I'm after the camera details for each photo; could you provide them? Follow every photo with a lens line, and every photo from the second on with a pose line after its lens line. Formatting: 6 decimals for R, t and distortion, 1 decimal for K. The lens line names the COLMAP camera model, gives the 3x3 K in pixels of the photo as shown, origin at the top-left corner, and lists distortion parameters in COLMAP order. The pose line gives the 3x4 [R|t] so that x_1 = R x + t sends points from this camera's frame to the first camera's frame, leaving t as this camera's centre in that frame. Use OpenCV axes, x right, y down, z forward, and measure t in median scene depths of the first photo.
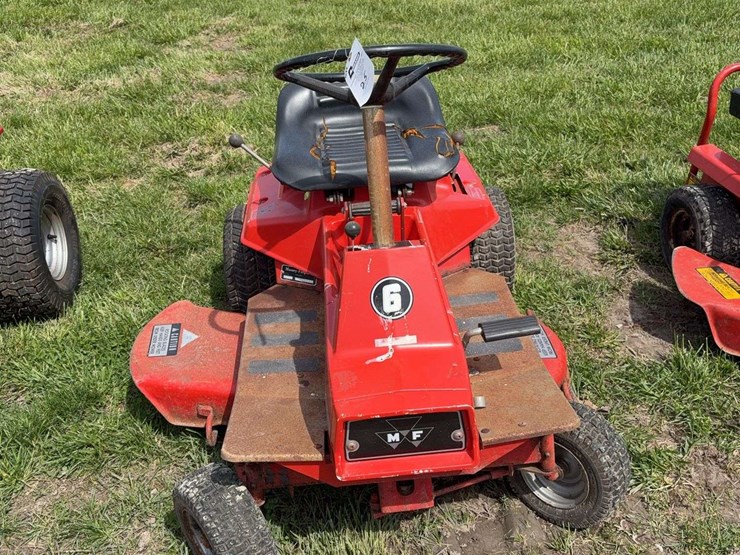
lens RADIAL K [[740.9, 0, 370.0], [0, 740.9, 277.5], [0, 0, 1]] dist [0.006477, -0.007834]
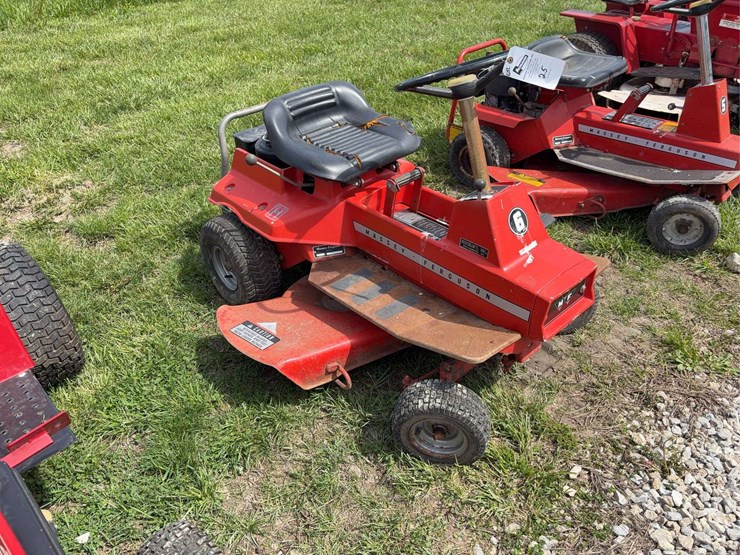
lens RADIAL K [[562.3, 0, 370.0], [0, 562.3, 277.5], [0, 0, 1]] dist [0.032865, -0.031602]
pose [[0.799424, -0.331016, 0.501349, -0.547478], [0.297340, 0.943139, 0.148586, -0.082818], [-0.522026, 0.030288, 0.852392, 0.121529]]
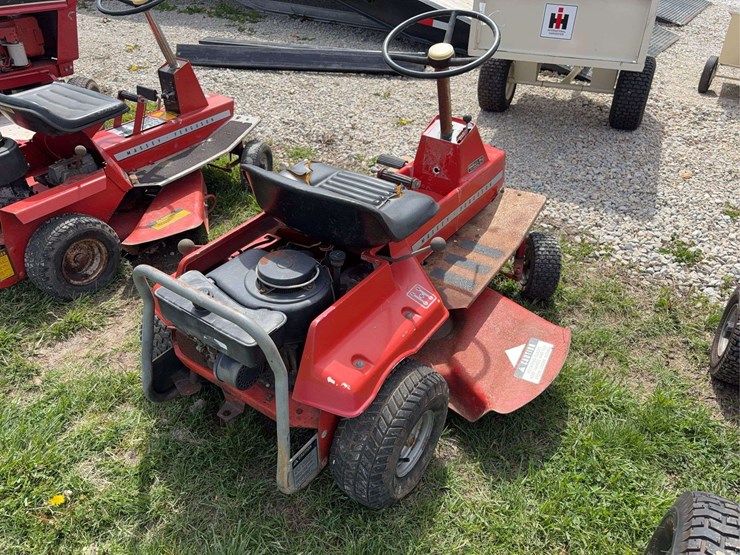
lens RADIAL K [[562.3, 0, 370.0], [0, 562.3, 277.5], [0, 0, 1]] dist [0.032865, -0.031602]
pose [[-0.768532, -0.344815, 0.538944, -0.497550], [0.331025, 0.506553, 0.796132, -0.731703], [-0.547522, 0.790257, -0.275160, 1.257904]]
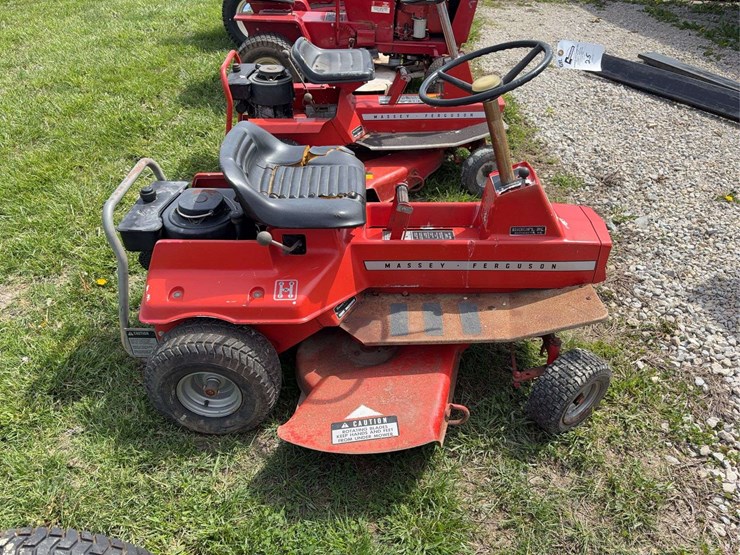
lens RADIAL K [[562.3, 0, 370.0], [0, 562.3, 277.5], [0, 0, 1]] dist [0.032865, -0.031602]
pose [[0.094994, -0.545131, 0.832952, -0.785191], [0.488809, 0.754459, 0.438014, -0.392459], [-0.867203, 0.365546, 0.338134, 0.657127]]
